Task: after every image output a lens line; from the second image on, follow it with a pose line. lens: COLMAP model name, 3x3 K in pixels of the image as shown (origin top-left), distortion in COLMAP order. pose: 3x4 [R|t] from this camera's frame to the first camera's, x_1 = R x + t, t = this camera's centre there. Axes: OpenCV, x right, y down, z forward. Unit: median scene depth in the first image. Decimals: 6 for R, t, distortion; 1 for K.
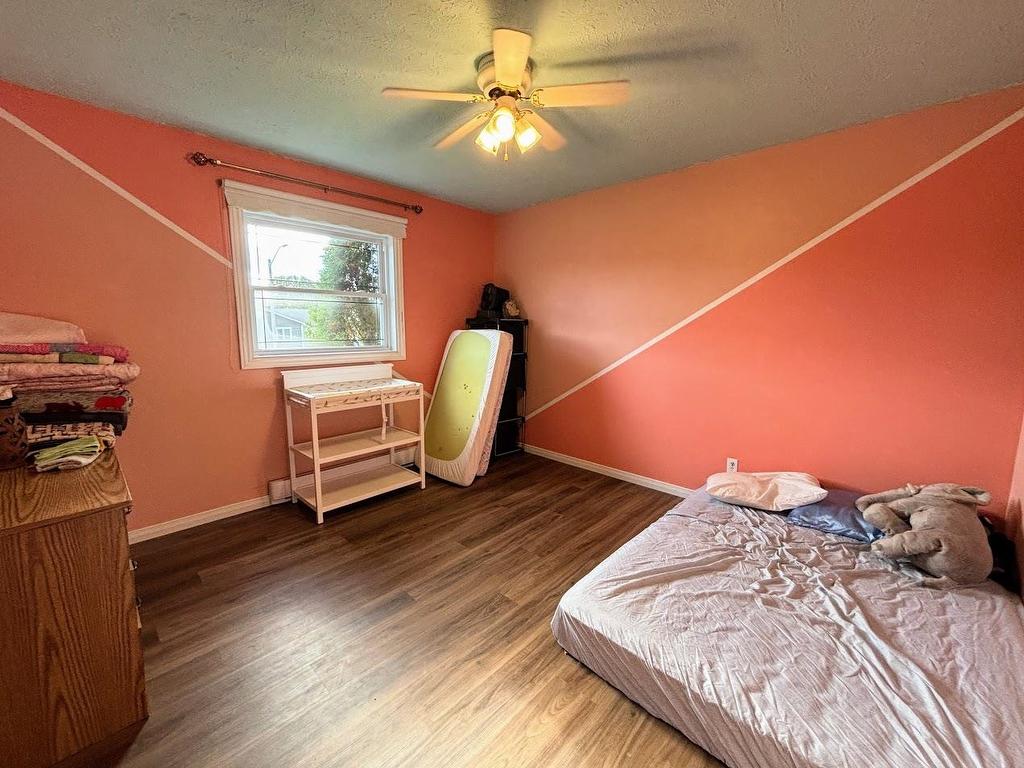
lens RADIAL K [[413.7, 0, 511.9], [0, 413.7, 383.4], [0, 0, 1]] dist [-0.003215, 0.001281]
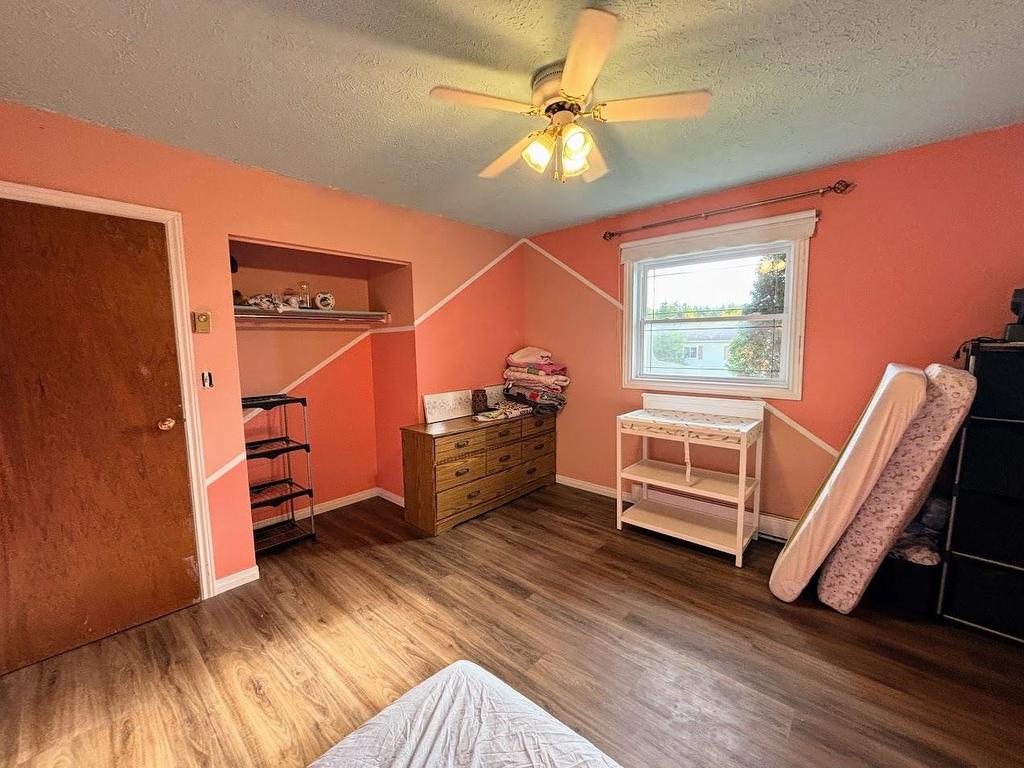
lens RADIAL K [[413.7, 0, 512.2], [0, 413.7, 386.2], [0, 0, 1]] dist [-0.003215, 0.001281]
pose [[0.025526, 0.094344, -0.995212, 0.609503], [-0.131611, 0.987188, 0.090208, -0.108997], [0.990973, 0.128679, 0.037616, 0.613767]]
